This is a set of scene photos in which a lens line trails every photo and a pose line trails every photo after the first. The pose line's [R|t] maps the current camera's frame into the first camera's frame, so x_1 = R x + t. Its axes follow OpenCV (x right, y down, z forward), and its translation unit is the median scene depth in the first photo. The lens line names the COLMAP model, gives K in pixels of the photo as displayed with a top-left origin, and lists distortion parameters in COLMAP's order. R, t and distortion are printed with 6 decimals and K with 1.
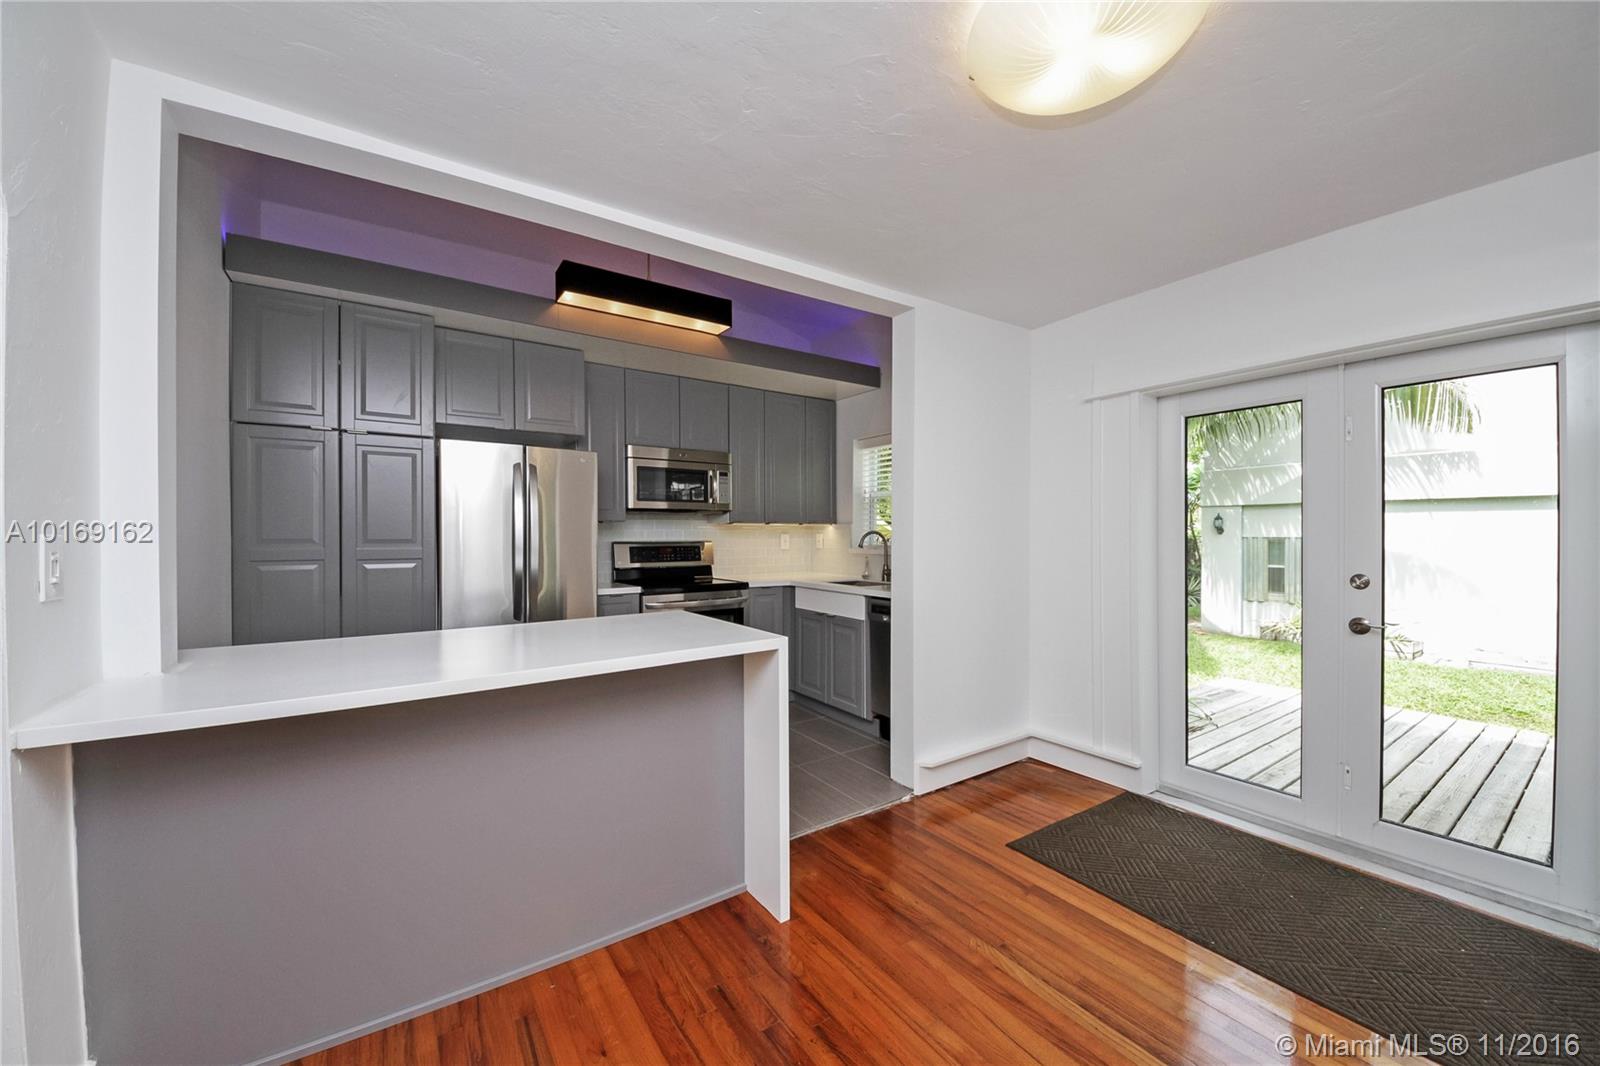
lens RADIAL K [[593.3, 0, 800.0], [0, 593.3, 533.0], [0, 0, 1]] dist [0.030187, -0.017934]
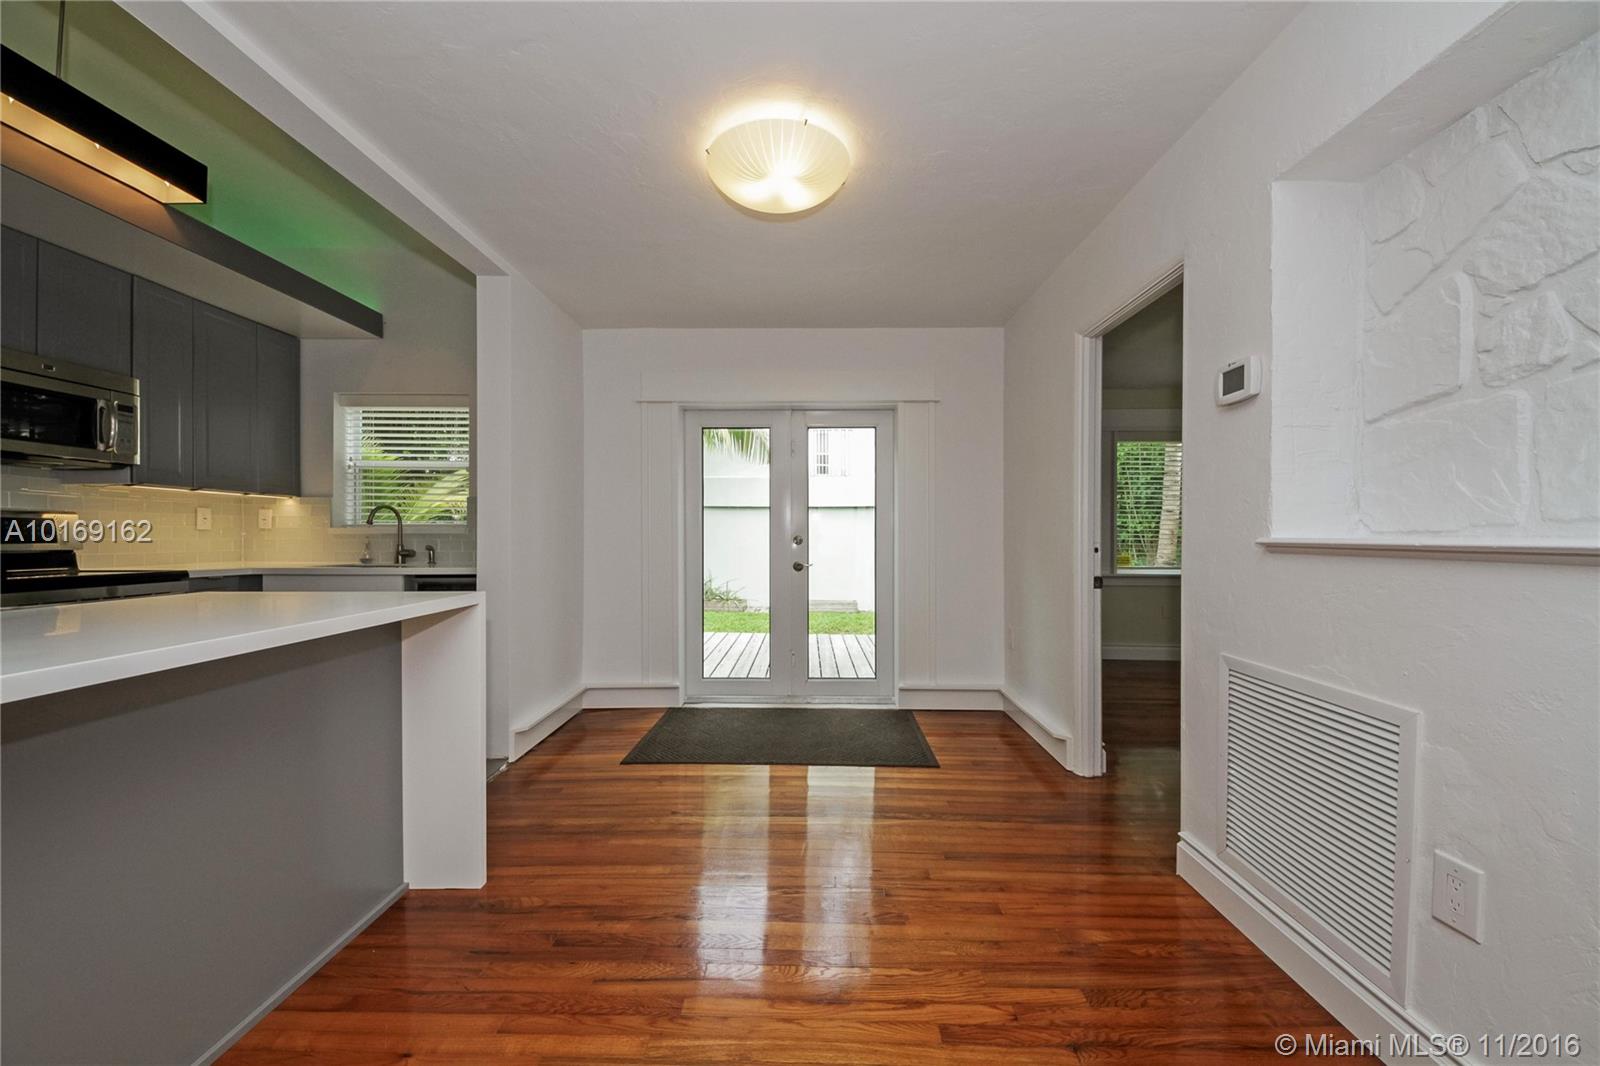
lens RADIAL K [[593.3, 0, 800.0], [0, 593.3, 533.0], [0, 0, 1]] dist [0.030187, -0.017934]
pose [[0.583472, 0.007105, 0.812102, -0.326254], [-0.004200, 0.999975, -0.005732, 0.055355], [-0.812122, -0.000067, 0.583487, 0.017798]]
